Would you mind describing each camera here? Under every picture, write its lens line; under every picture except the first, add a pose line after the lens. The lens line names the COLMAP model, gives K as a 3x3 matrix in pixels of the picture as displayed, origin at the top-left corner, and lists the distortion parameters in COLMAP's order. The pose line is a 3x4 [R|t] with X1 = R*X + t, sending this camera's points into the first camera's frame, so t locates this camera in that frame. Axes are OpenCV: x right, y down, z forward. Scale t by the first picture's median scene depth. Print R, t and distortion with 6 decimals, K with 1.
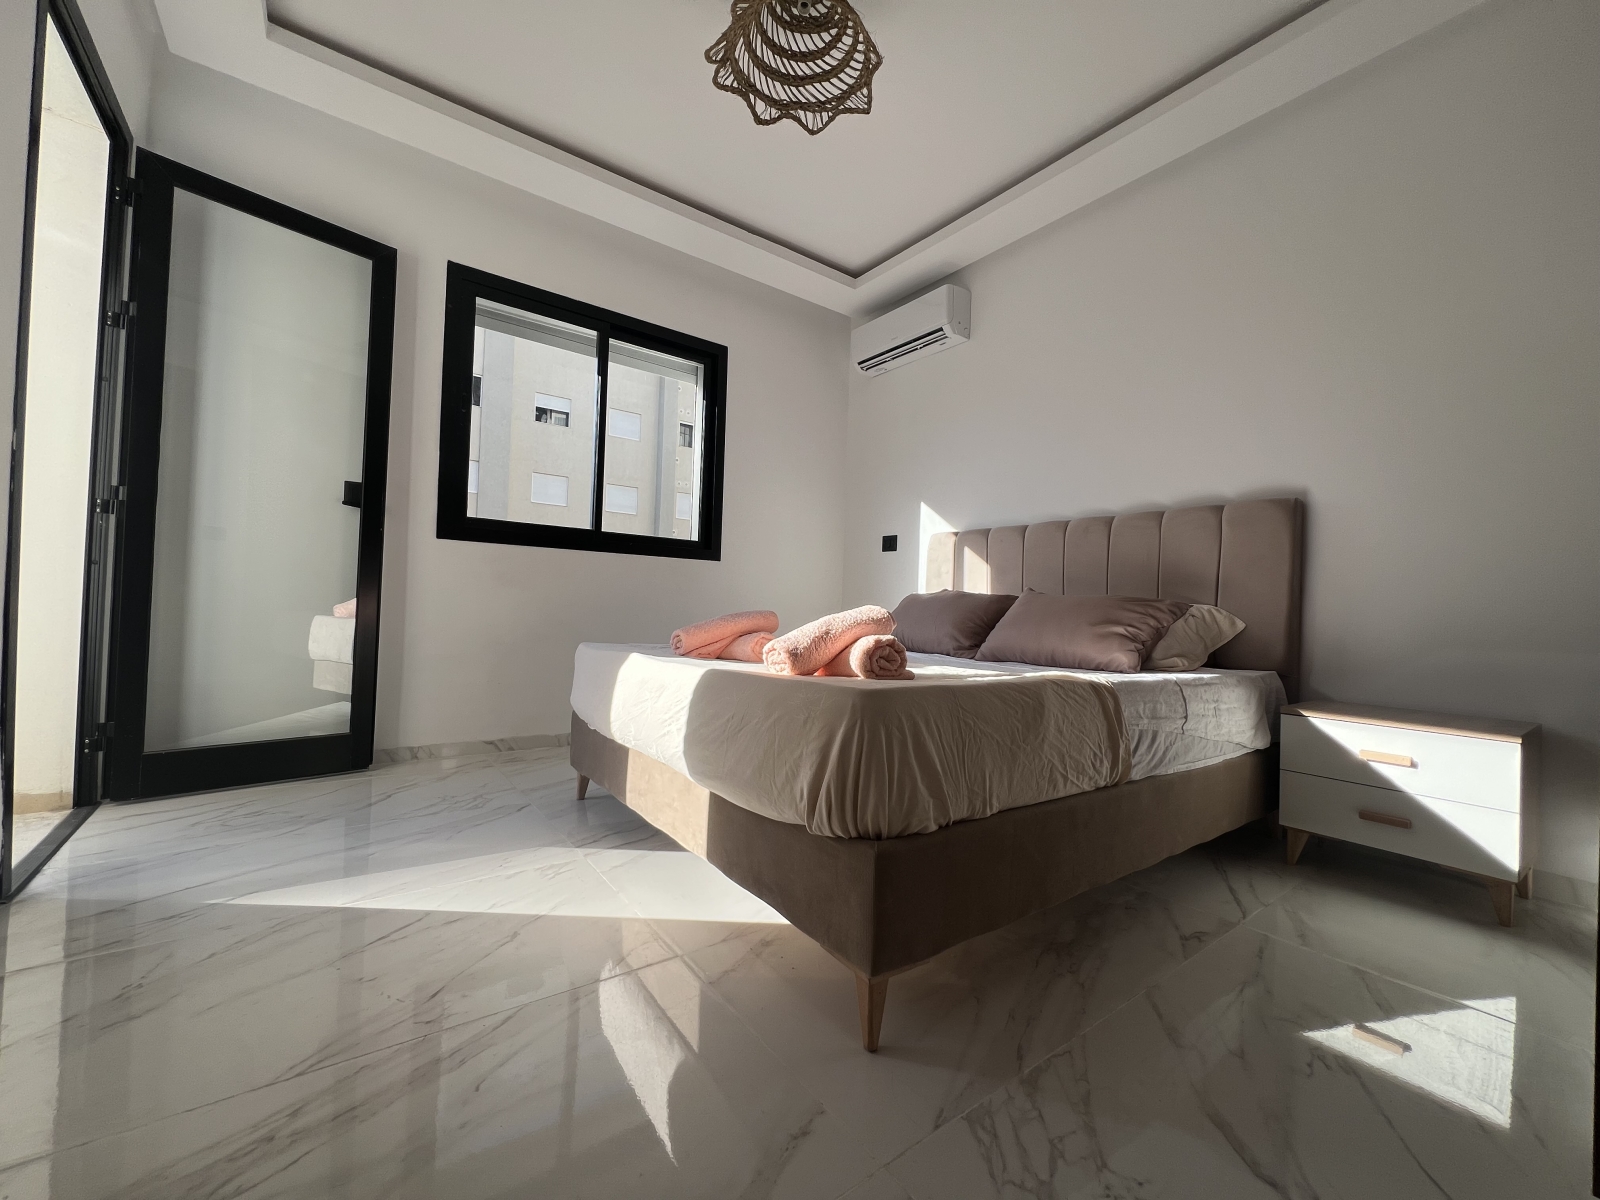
lens RADIAL K [[639.5, 0, 801.2], [0, 639.5, 601.7], [0, 0, 1]] dist [-0.003894, 0.000830]
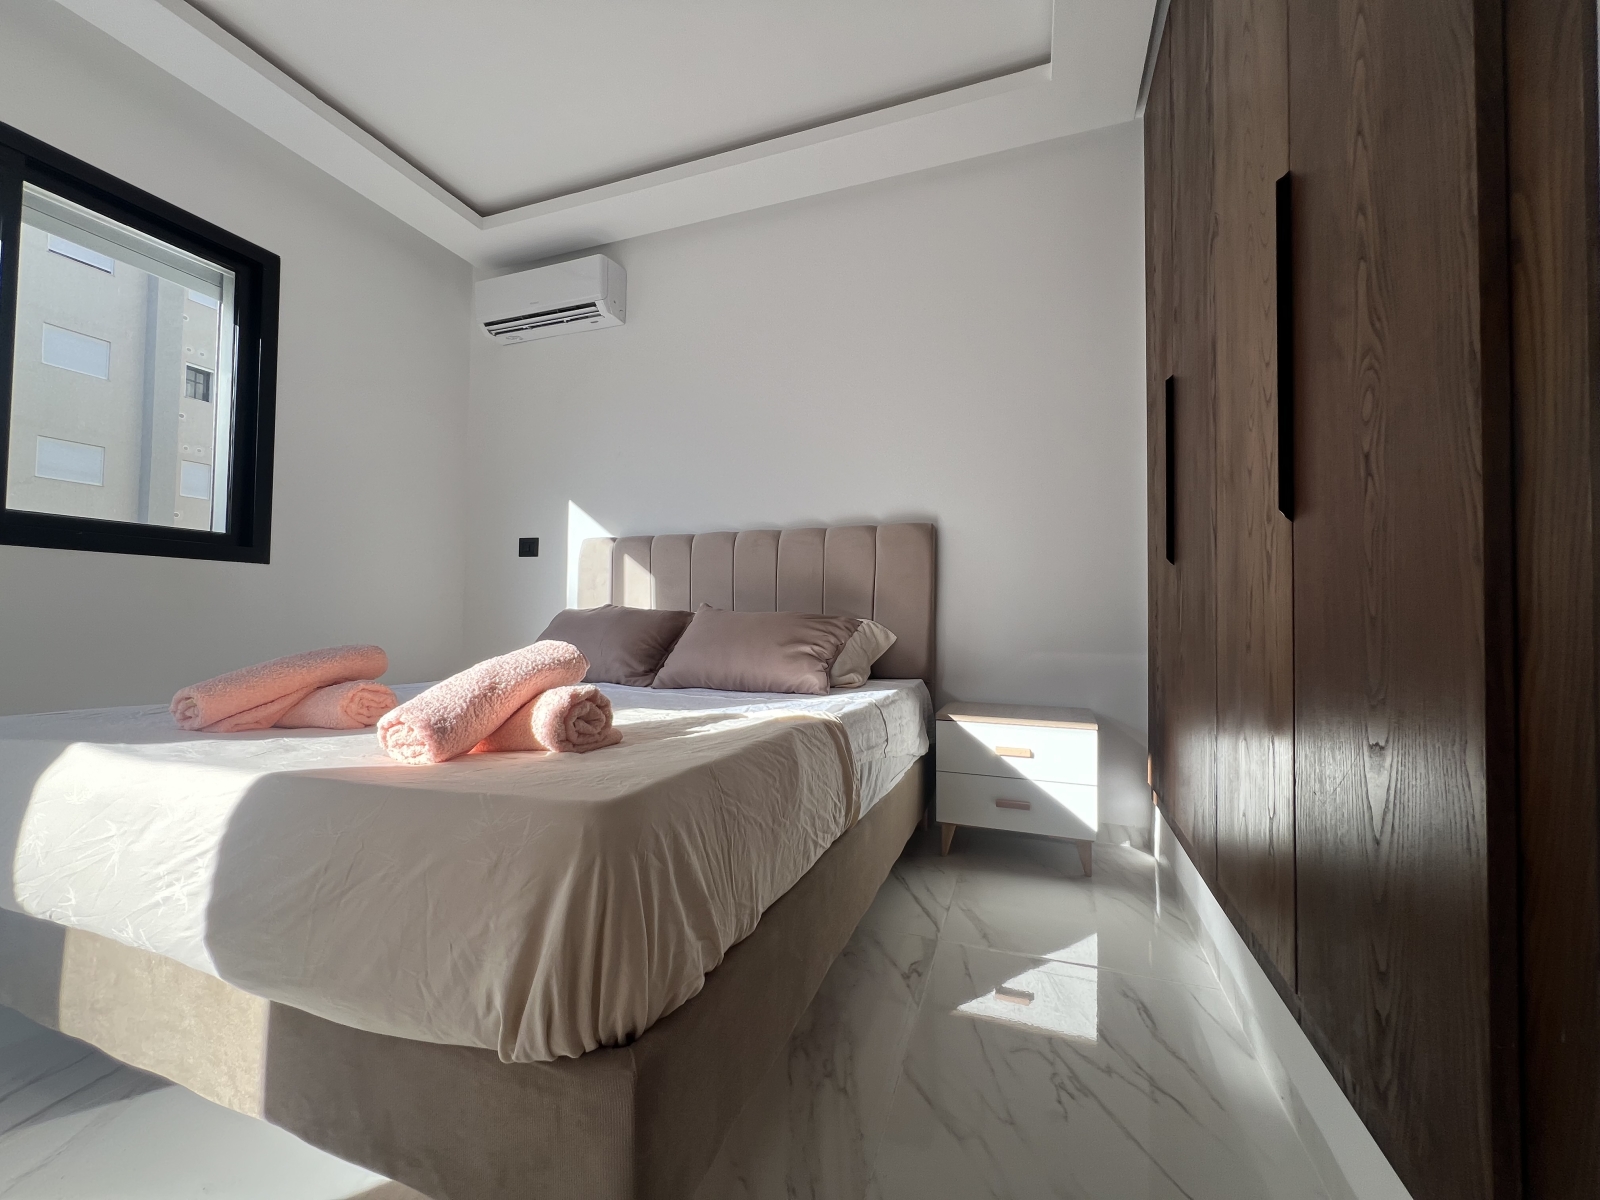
lens RADIAL K [[639.5, 0, 797.9], [0, 639.5, 601.0], [0, 0, 1]] dist [-0.003894, 0.000830]
pose [[0.839149, -0.007721, 0.543847, -0.042272], [0.011049, 0.999935, -0.002853, -0.028632], [-0.543789, 0.008403, 0.839180, 0.211768]]
